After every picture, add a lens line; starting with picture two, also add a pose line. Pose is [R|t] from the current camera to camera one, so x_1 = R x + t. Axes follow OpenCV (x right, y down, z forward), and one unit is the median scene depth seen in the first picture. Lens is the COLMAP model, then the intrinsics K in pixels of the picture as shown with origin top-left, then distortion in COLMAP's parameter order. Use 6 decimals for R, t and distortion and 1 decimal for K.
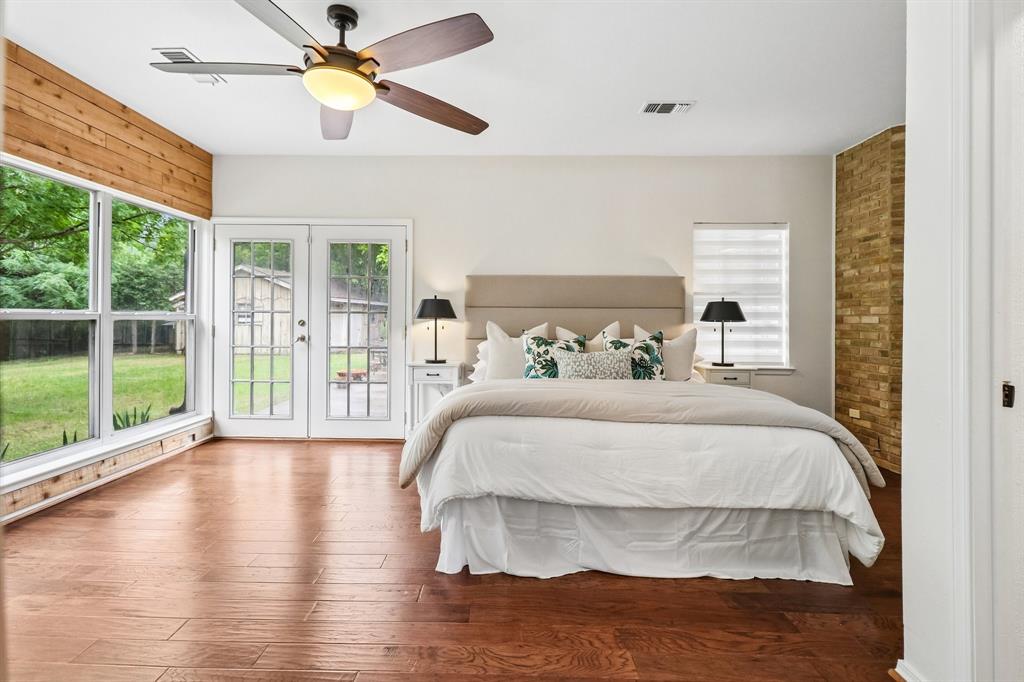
lens RADIAL K [[483.6, 0, 493.1], [0, 483.6, 317.0], [0, 0, 1]] dist [0.029804, 0.000170]
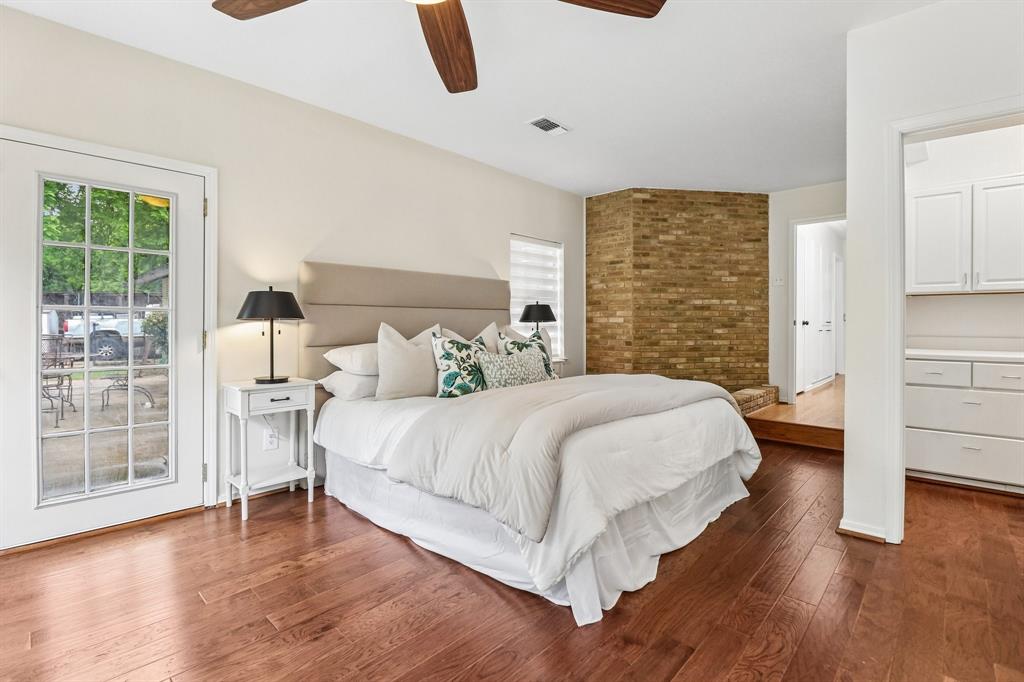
lens RADIAL K [[472.4, 0, 509.0], [0, 472.4, 323.2], [0, 0, 1]] dist [0.003106, -0.015404]
pose [[0.665206, -0.006633, 0.746630, -0.430465], [-0.001850, 0.999943, 0.010531, 0.000814], [-0.746658, -0.008386, 0.665156, 0.310180]]
